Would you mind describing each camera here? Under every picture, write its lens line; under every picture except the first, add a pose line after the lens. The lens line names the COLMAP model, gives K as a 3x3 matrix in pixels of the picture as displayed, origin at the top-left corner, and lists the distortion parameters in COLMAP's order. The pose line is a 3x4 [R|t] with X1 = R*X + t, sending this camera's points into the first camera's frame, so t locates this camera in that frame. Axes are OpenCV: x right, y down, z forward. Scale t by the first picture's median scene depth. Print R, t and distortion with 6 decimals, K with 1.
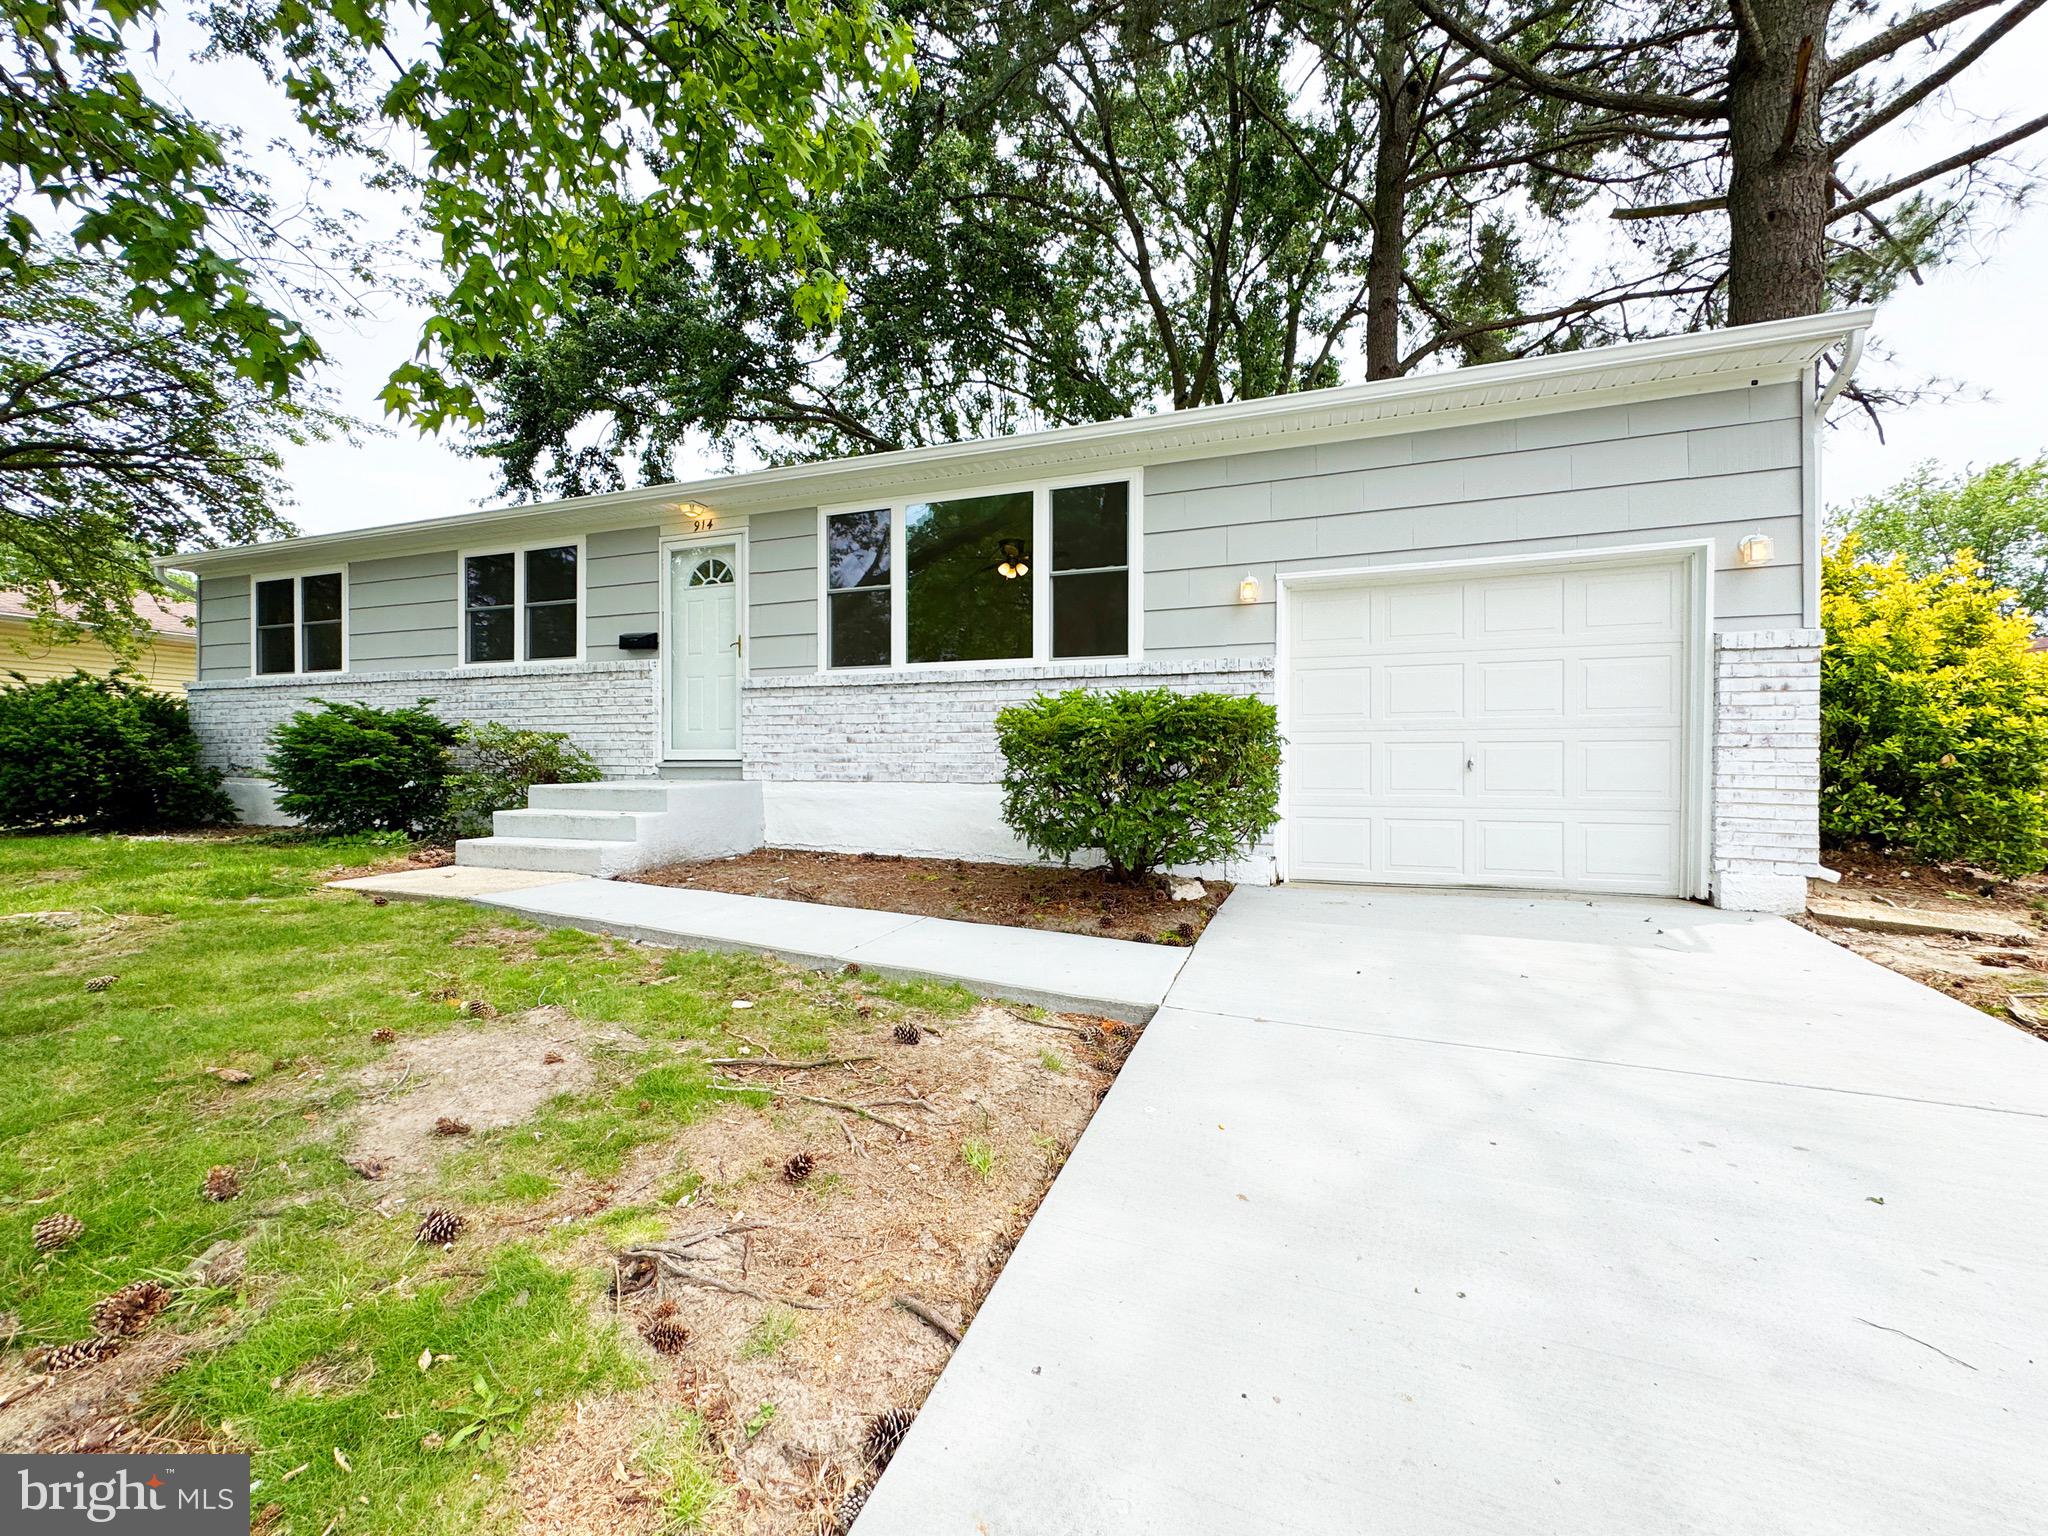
lens RADIAL K [[838.7, 0, 1024.0], [0, 838.7, 768.0], [0, 0, 1]] dist [-0.000485, -0.000032]
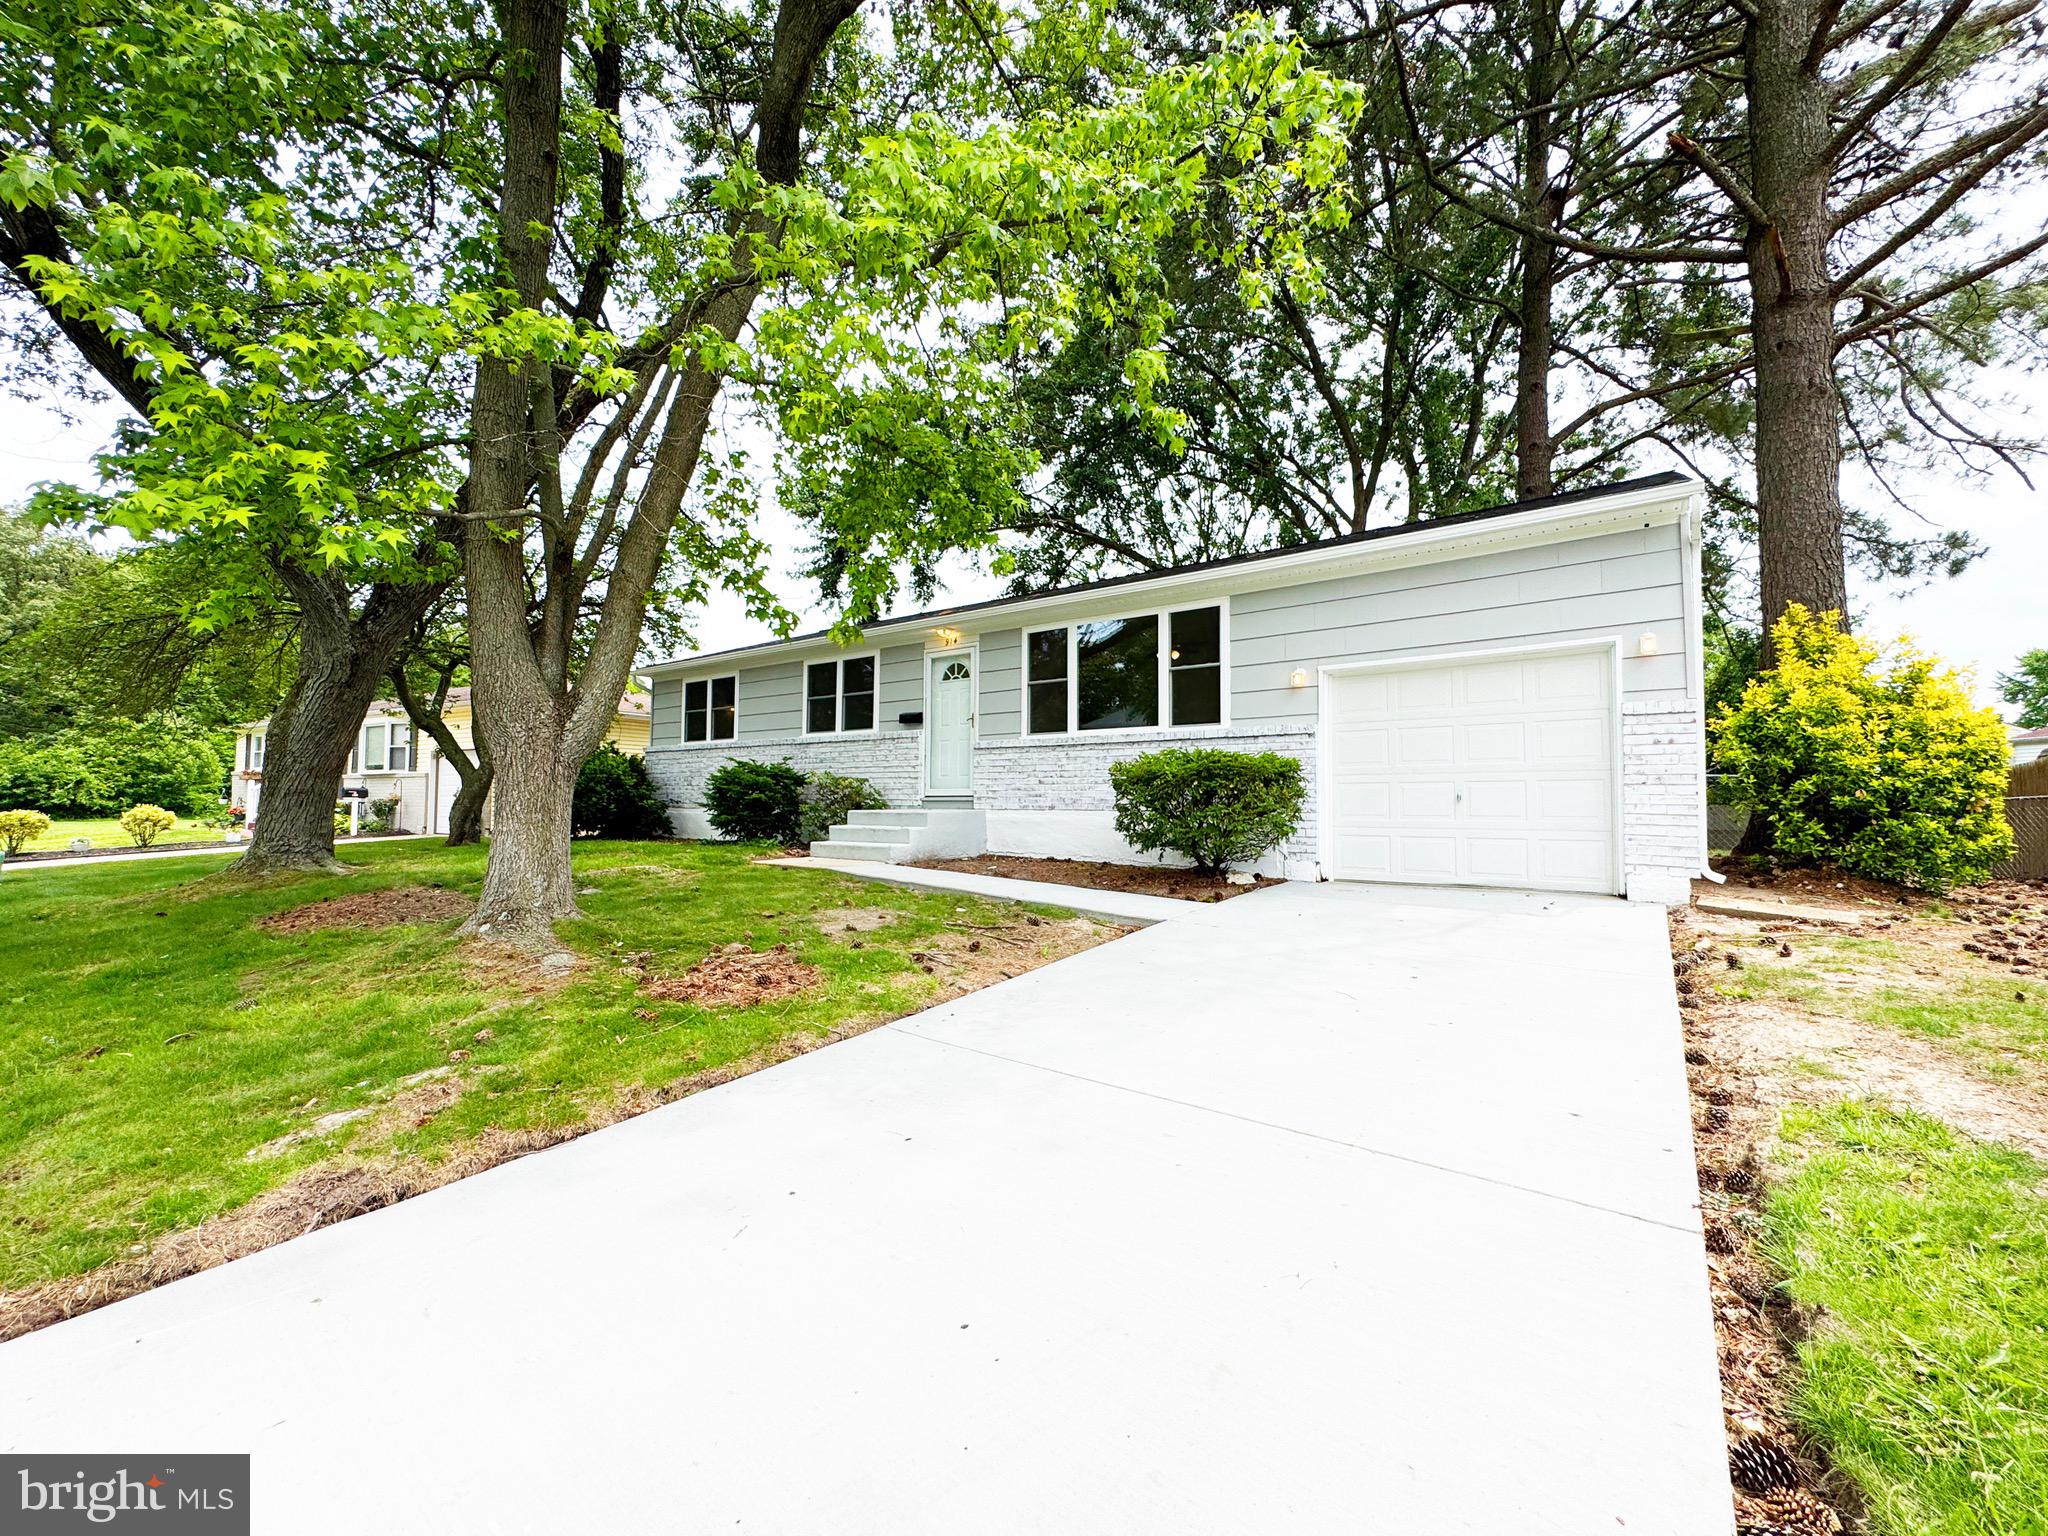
lens RADIAL K [[838.7, 0, 1024.0], [0, 838.7, 768.0], [0, 0, 1]] dist [-0.000485, -0.000032]
pose [[0.959439, -0.008186, -0.281797, 0.175314], [-0.006700, 0.998634, -0.051821, 0.018329], [0.281836, 0.051607, 0.958074, -0.419073]]
